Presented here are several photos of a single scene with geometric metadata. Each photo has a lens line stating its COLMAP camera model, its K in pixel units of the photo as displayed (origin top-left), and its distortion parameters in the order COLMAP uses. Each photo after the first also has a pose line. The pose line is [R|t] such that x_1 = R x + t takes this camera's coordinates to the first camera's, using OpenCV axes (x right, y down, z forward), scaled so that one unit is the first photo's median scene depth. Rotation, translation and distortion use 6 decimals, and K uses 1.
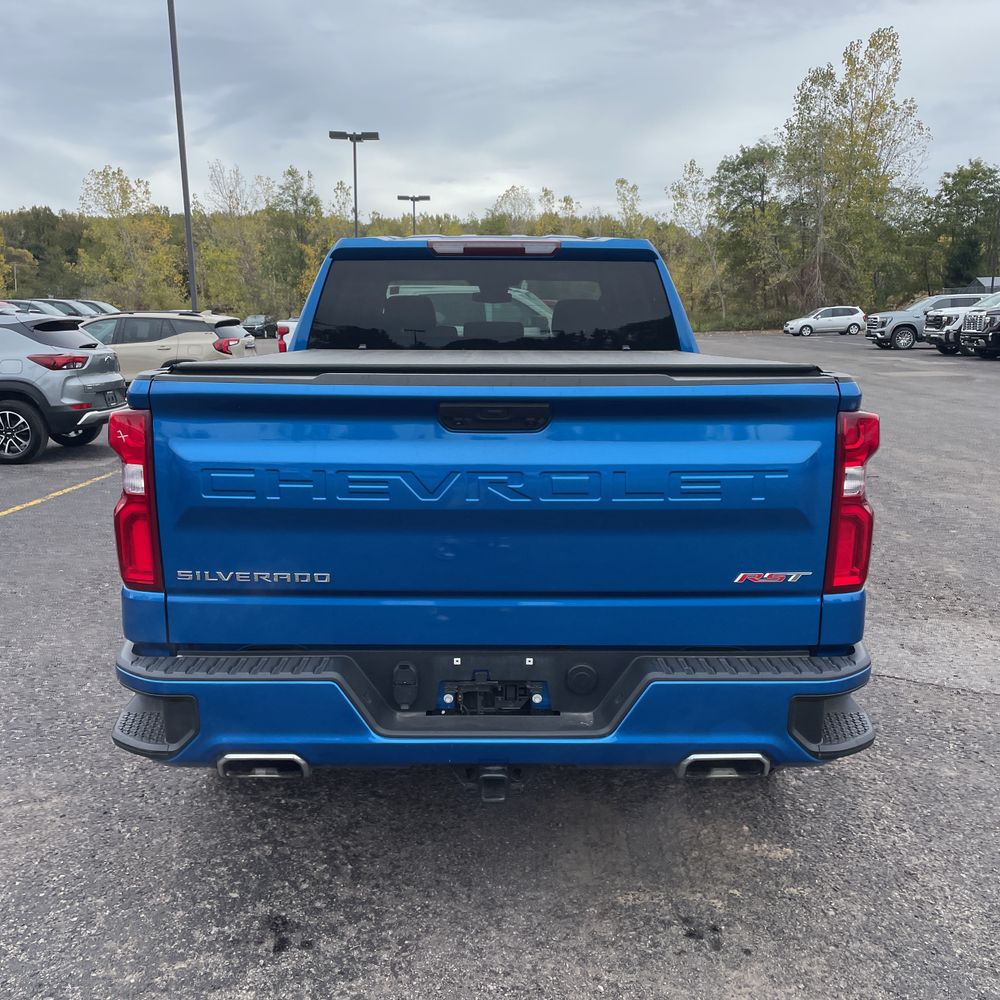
lens RADIAL K [[1017.8, 0, 500.0], [0, 1017.8, 521.9], [0, 0, 1]] dist [0.034553, 0.000000]
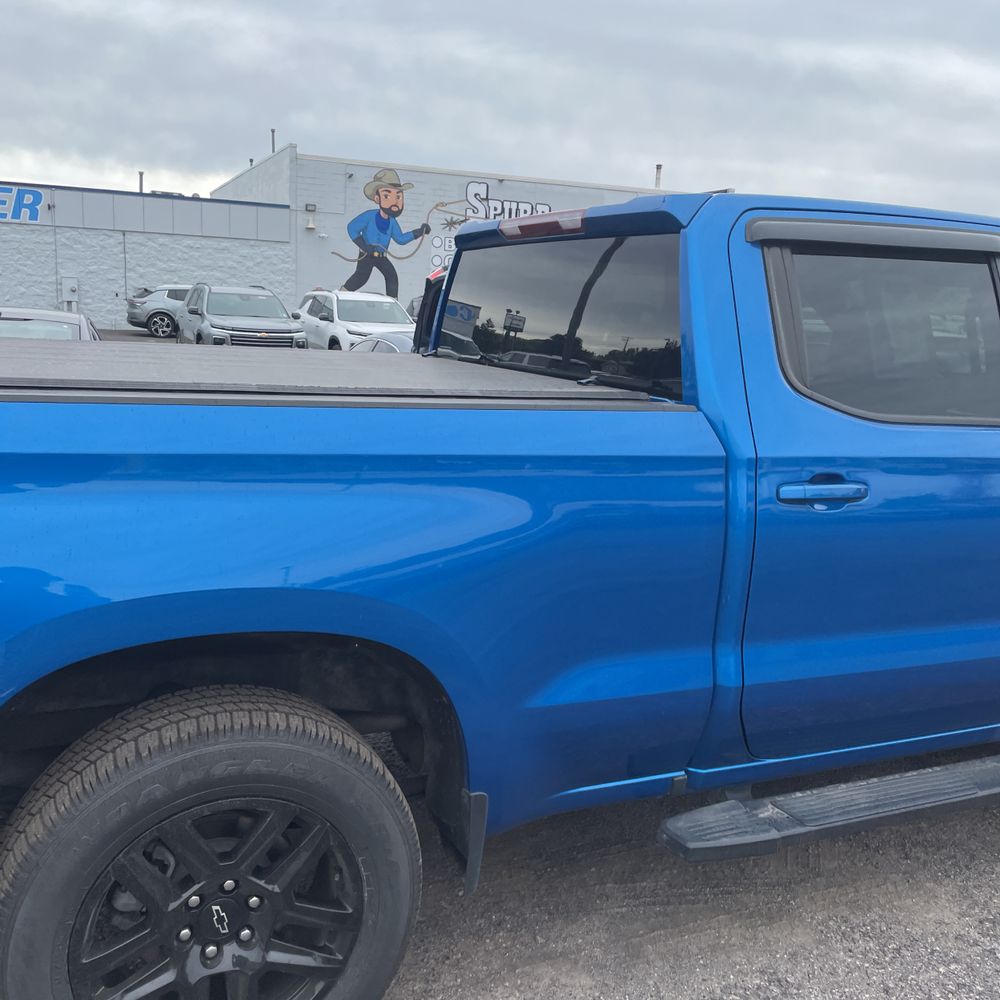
lens RADIAL K [[1017.8, 0, 492.7], [0, 1017.8, 494.1], [0, 0, 1]] dist [0.034553, 0.000000]
pose [[0.419880, 0.178940, -0.889765, 0.639900], [-0.223793, 0.970512, 0.089571, -0.147567], [0.879555, 0.161514, 0.447544, 0.700774]]
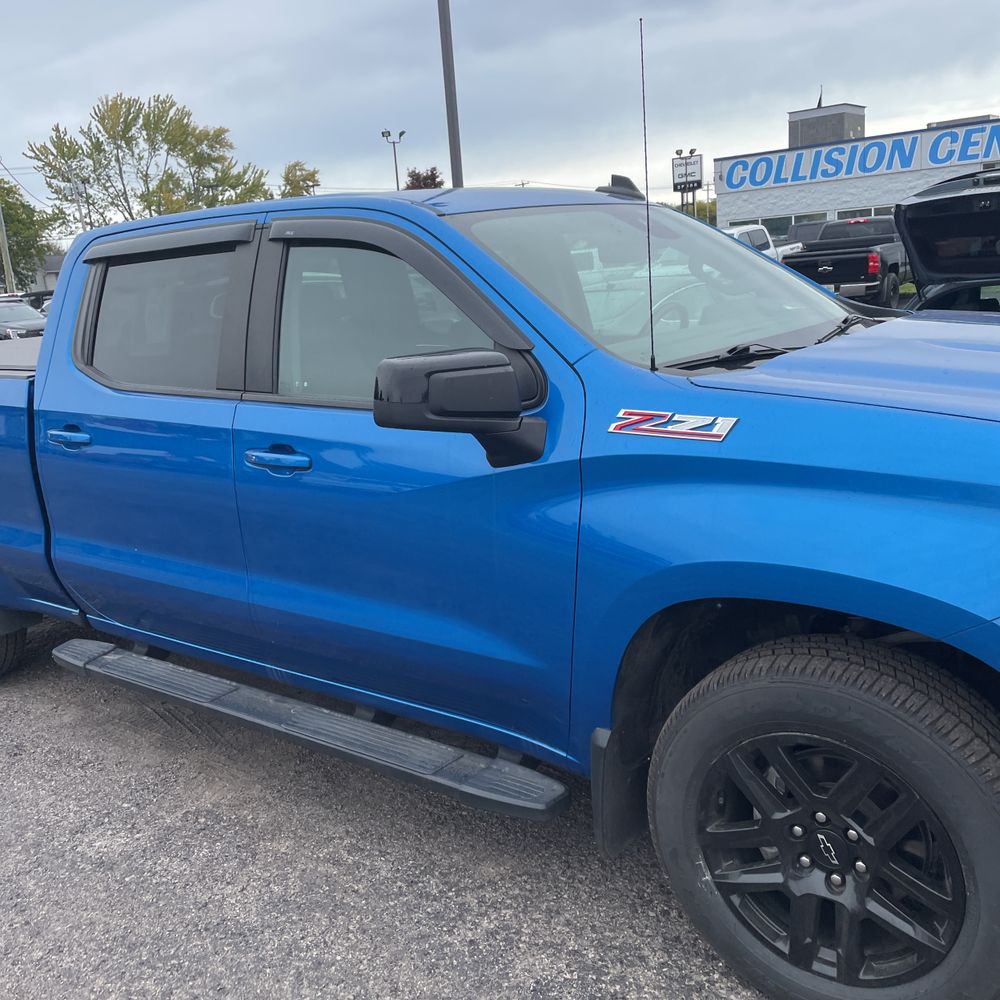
lens RADIAL K [[1017.8, 0, 490.3], [0, 1017.8, 500.0], [0, 0, 1]] dist [0.034553, 0.000000]
pose [[-0.591219, 0.224269, -0.774702, 0.661556], [-0.085726, 0.937644, 0.336861, -0.393008], [0.801942, 0.265571, -0.535128, 1.817104]]
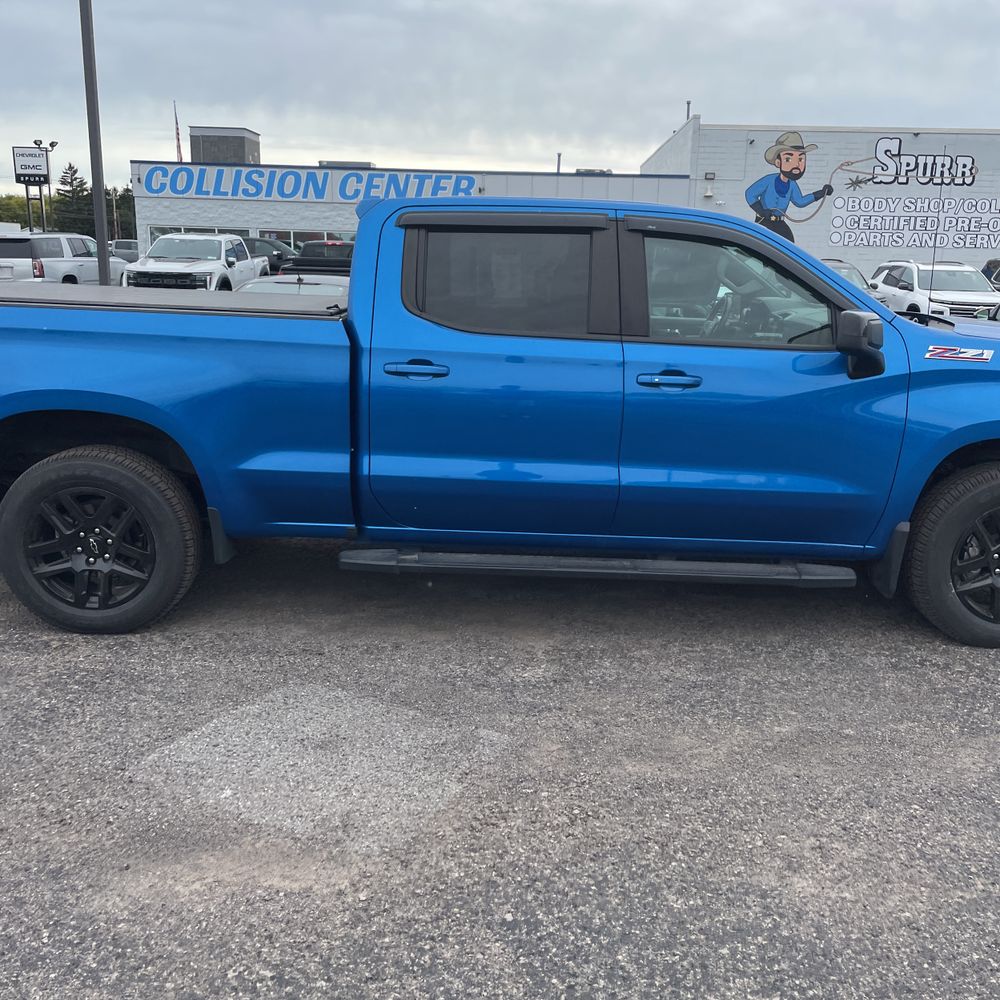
lens RADIAL K [[1017.8, 0, 519.3], [0, 1017.8, 499.7], [0, 0, 1]] dist [0.034553, 0.000000]
pose [[0.014321, 0.227457, -0.973683, 1.201416], [-0.223487, 0.949876, 0.218609, -0.255399], [0.974602, 0.214475, 0.064437, 1.166395]]
